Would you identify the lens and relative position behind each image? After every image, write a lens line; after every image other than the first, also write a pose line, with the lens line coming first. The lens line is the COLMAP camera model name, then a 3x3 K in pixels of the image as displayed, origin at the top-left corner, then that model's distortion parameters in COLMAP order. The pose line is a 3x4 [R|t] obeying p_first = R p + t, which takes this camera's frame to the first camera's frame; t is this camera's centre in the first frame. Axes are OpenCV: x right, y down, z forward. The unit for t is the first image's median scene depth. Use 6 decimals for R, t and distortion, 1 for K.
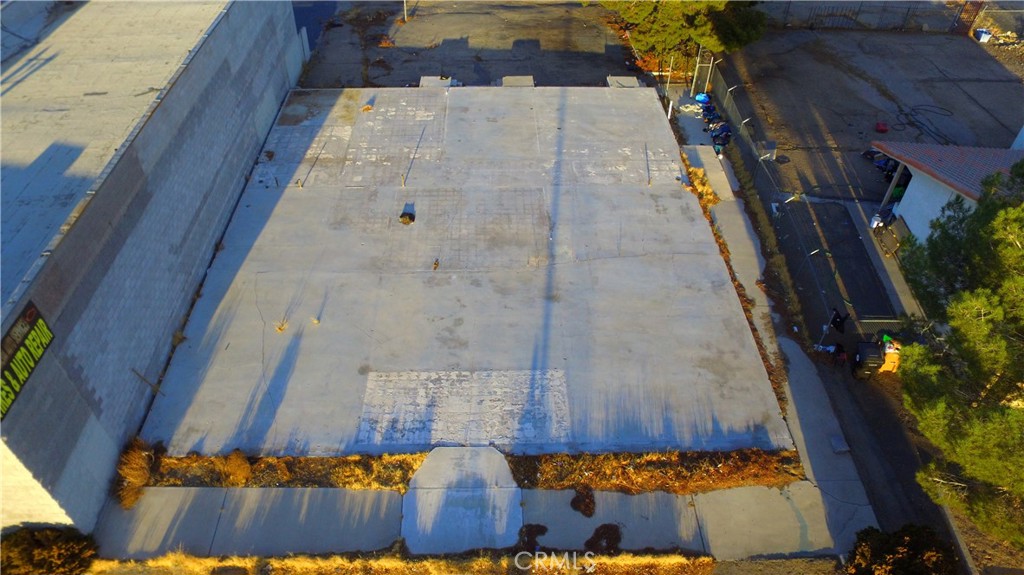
lens RADIAL K [[688.6, 0, 503.0], [0, 688.6, 291.6], [0, 0, 1]] dist [-0.123405, 0.090928]
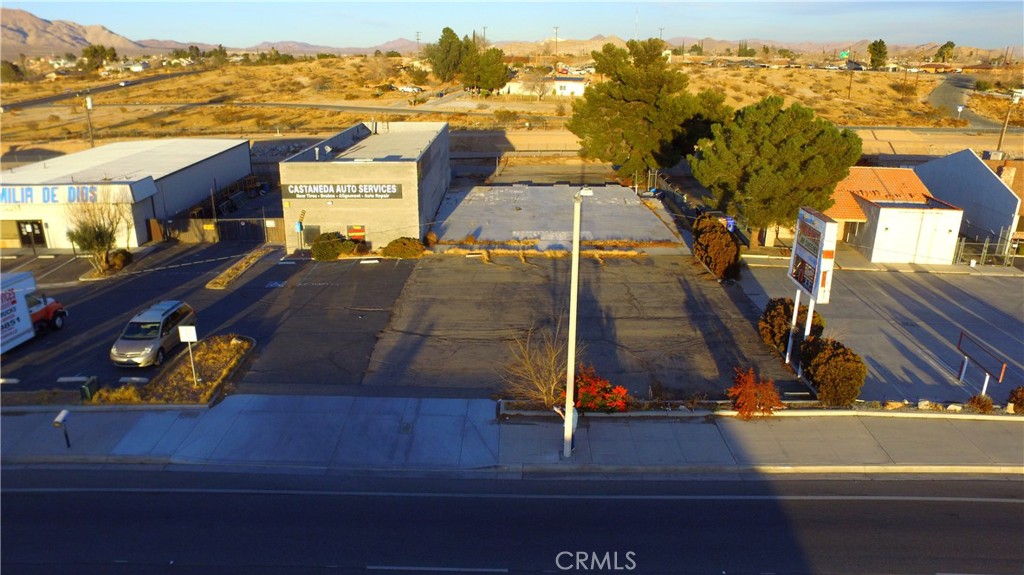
lens RADIAL K [[688.6, 0, 505.7], [0, 688.6, 286.8], [0, 0, 1]] dist [-0.123405, 0.090928]
pose [[0.999800, -0.000314, -0.019987, -0.164869], [-0.007966, 0.910795, -0.412781, 1.294350], [0.018334, 0.412858, 0.910611, -1.169817]]
